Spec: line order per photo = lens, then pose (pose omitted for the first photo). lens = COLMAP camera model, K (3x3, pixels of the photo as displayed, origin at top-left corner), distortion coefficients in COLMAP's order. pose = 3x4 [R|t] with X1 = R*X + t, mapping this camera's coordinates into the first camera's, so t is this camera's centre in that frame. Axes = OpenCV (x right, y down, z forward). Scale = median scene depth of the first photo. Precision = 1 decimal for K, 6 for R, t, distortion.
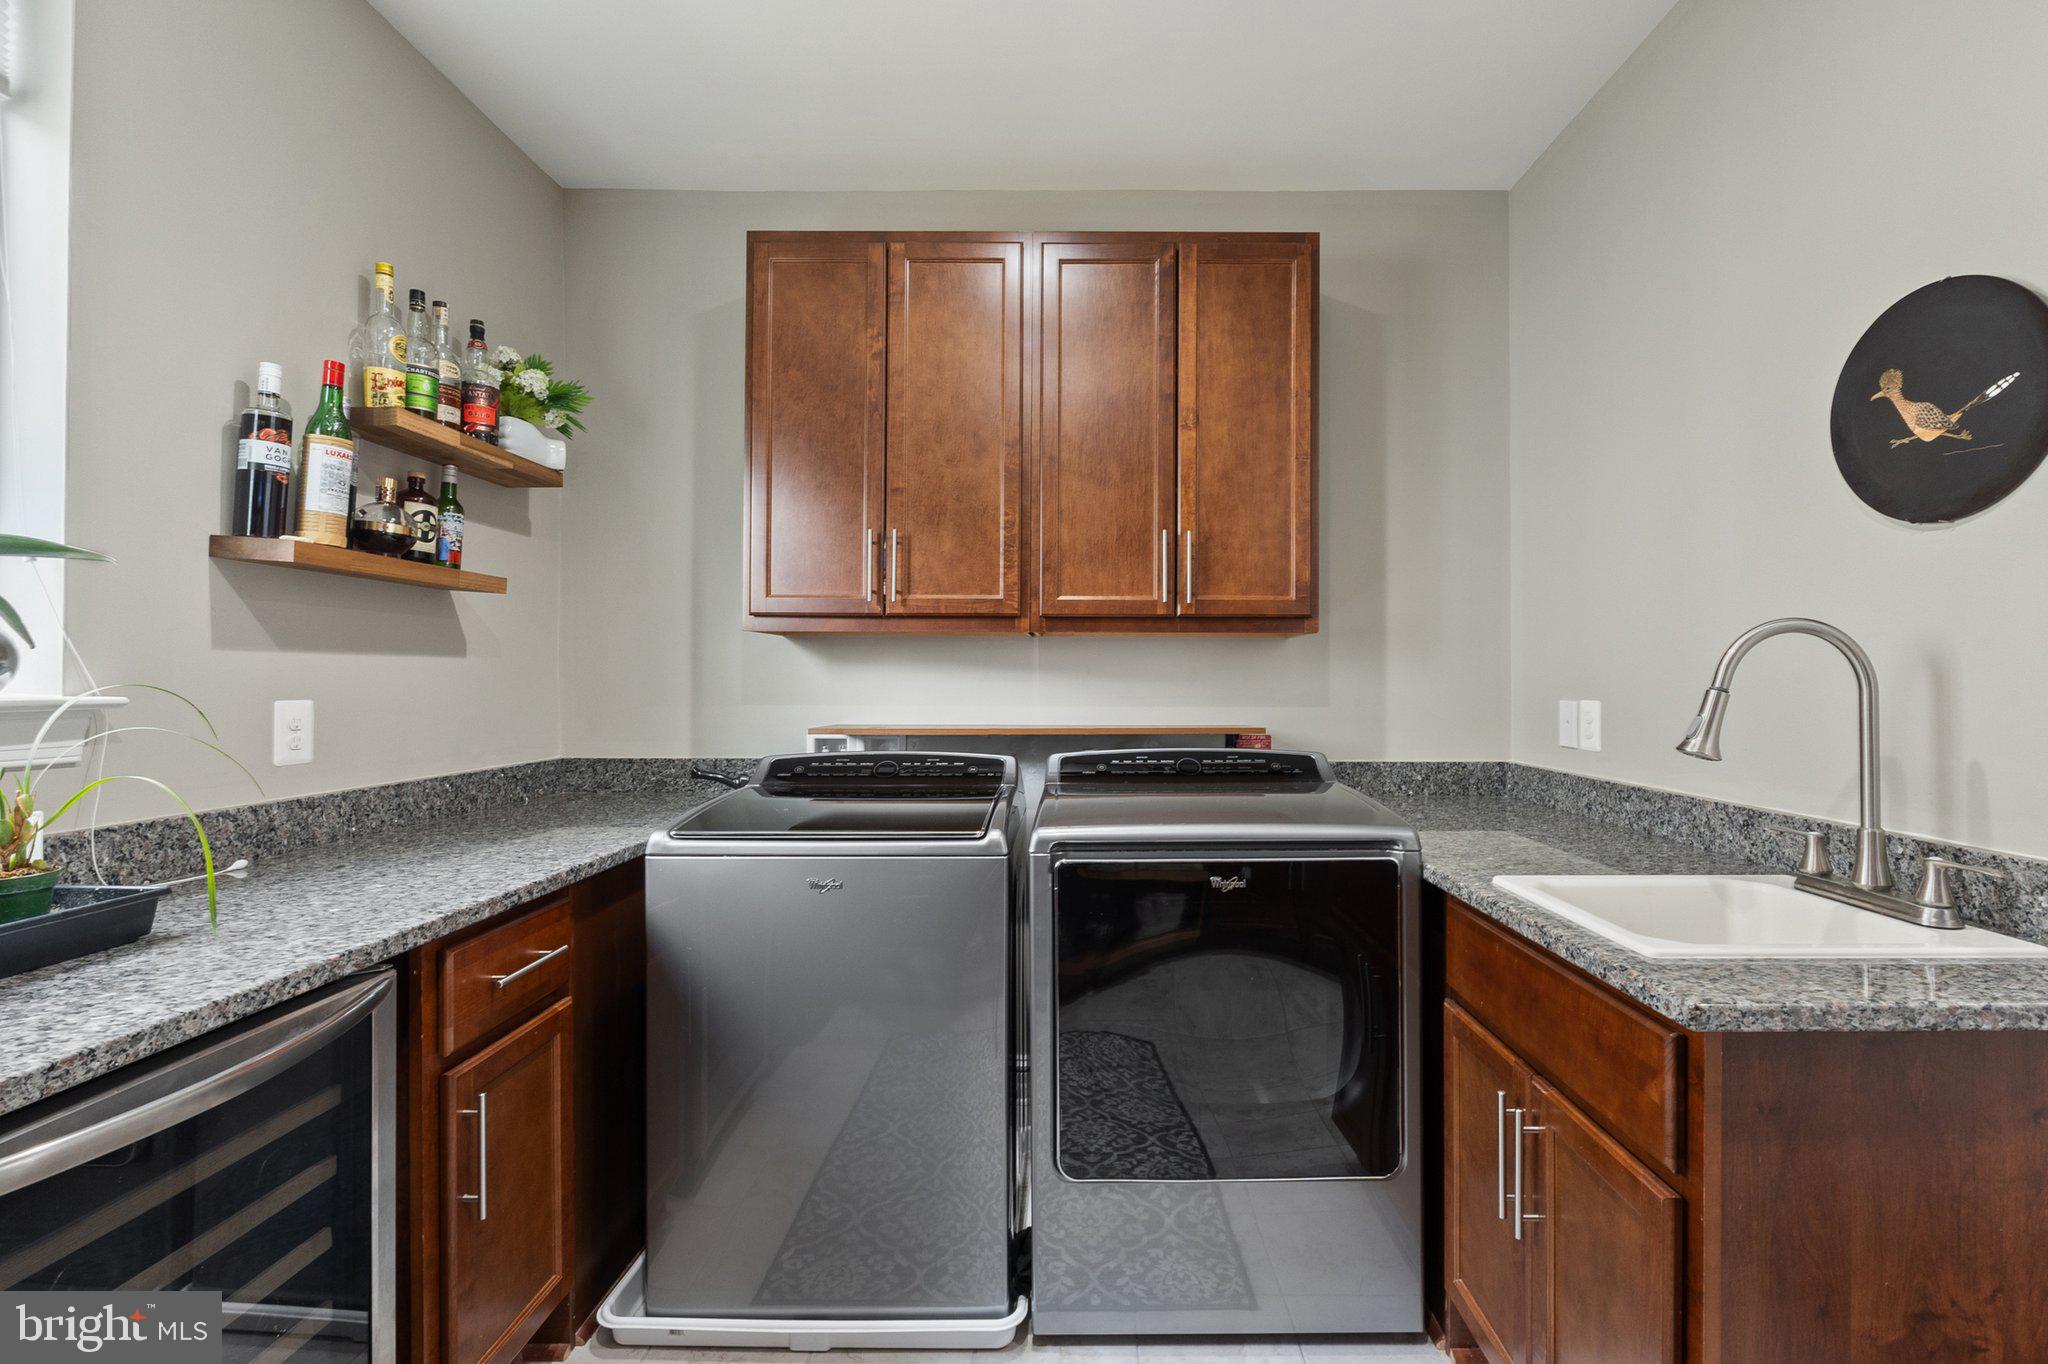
lens RADIAL K [[918.5, 0, 1030.4], [0, 918.5, 673.3], [0, 0, 1]] dist [-0.005913, -0.000771]
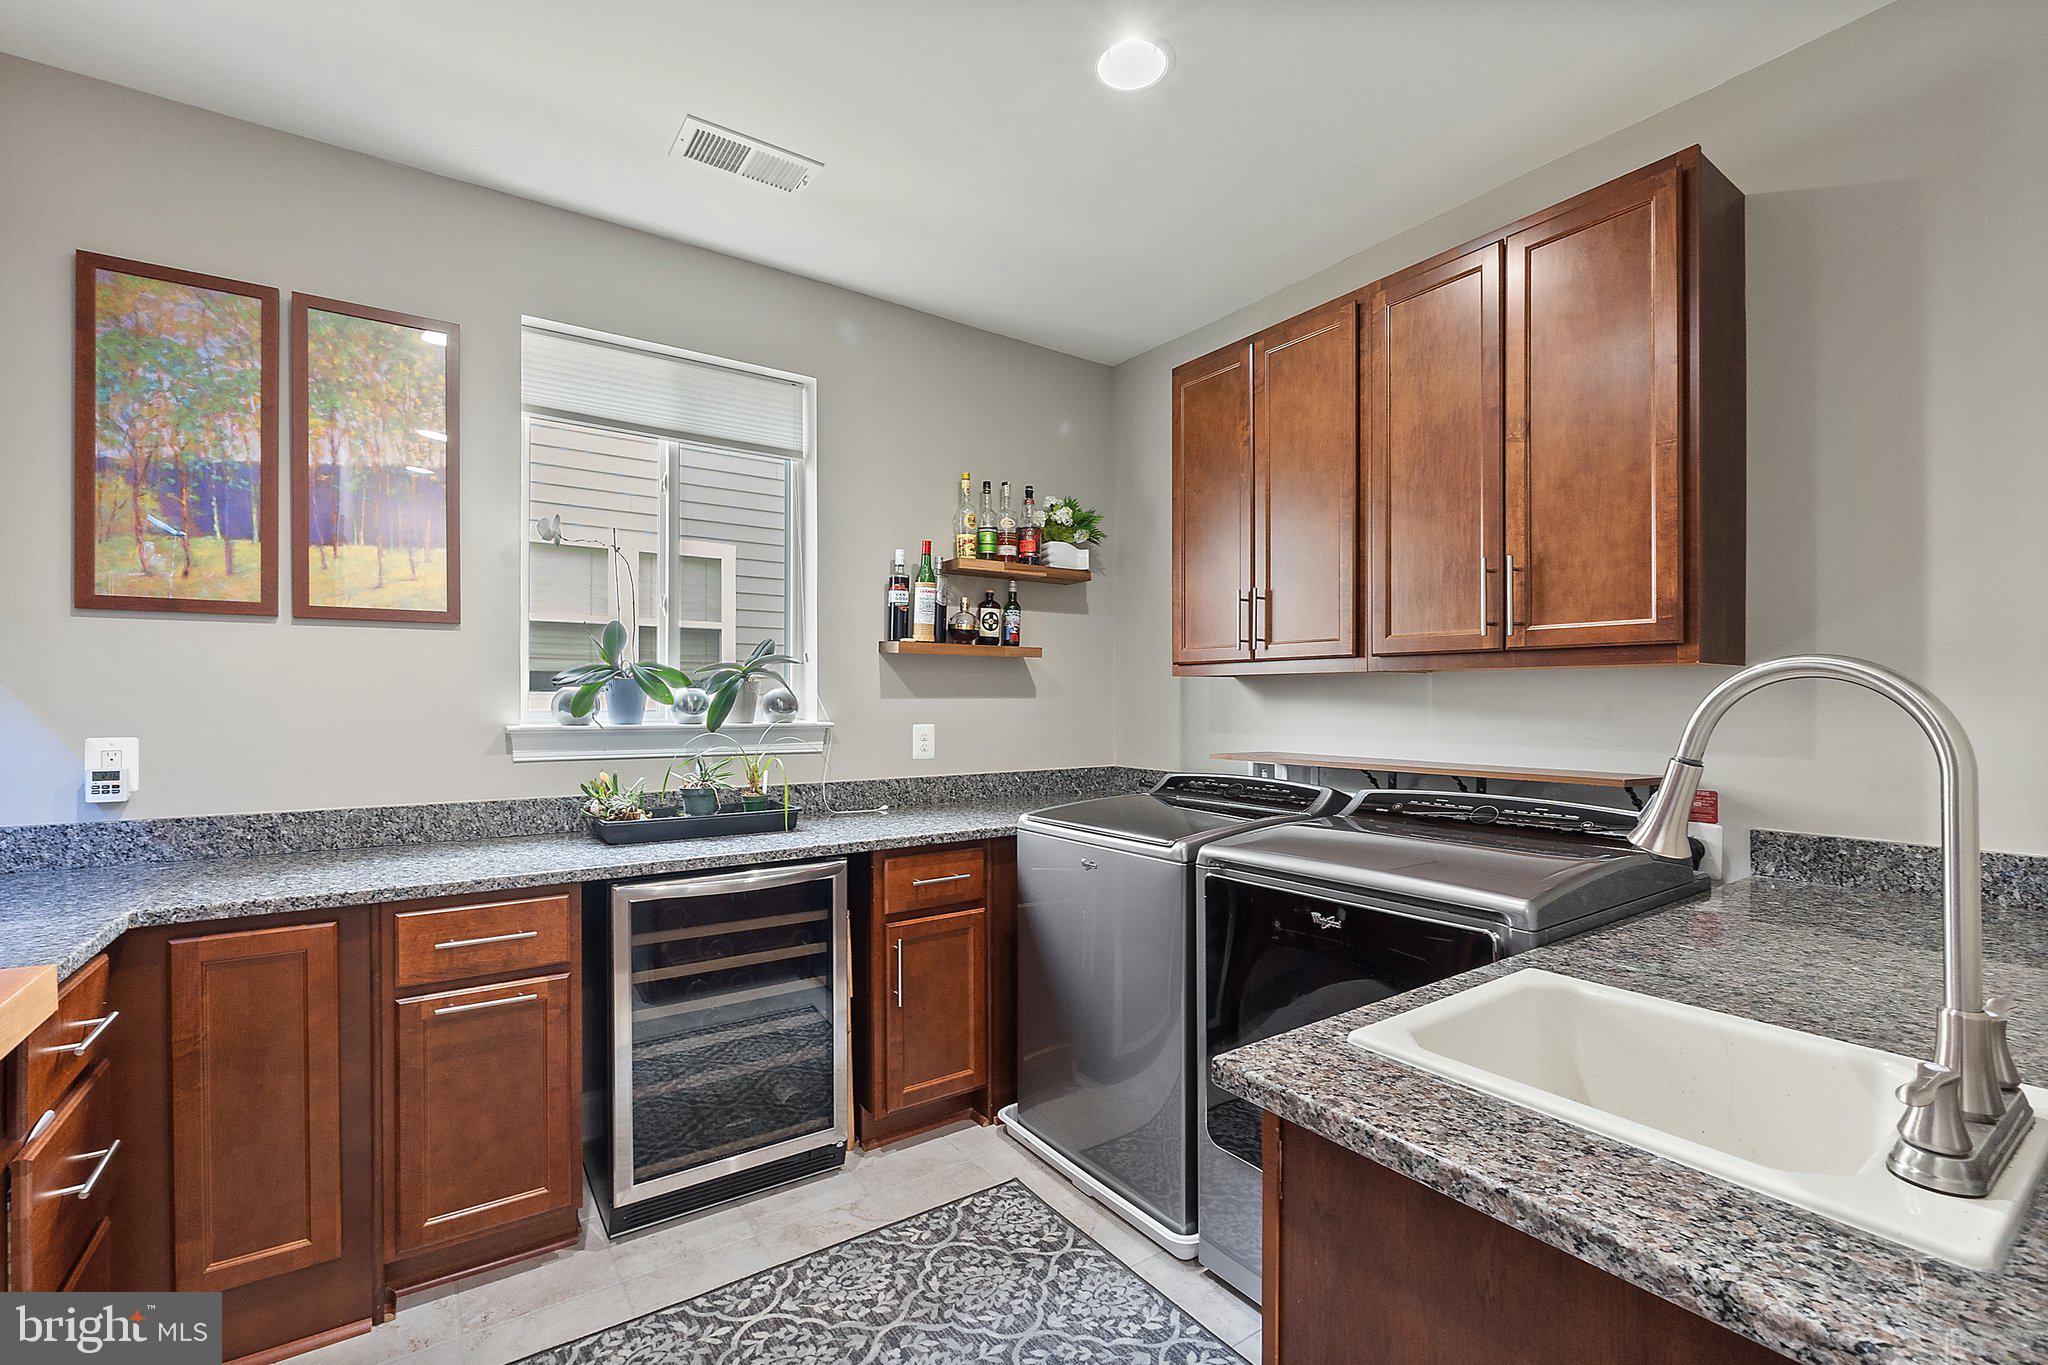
lens RADIAL K [[890.2, 0, 1031.6], [0, 890.2, 699.0], [0, 0, 1]] dist [-0.001804, -0.000932]
pose [[0.570165, -0.001579, -0.821528, 0.712828], [0.007902, 0.999962, 0.003562, -0.023910], [0.821492, -0.008523, 0.570156, 0.130110]]
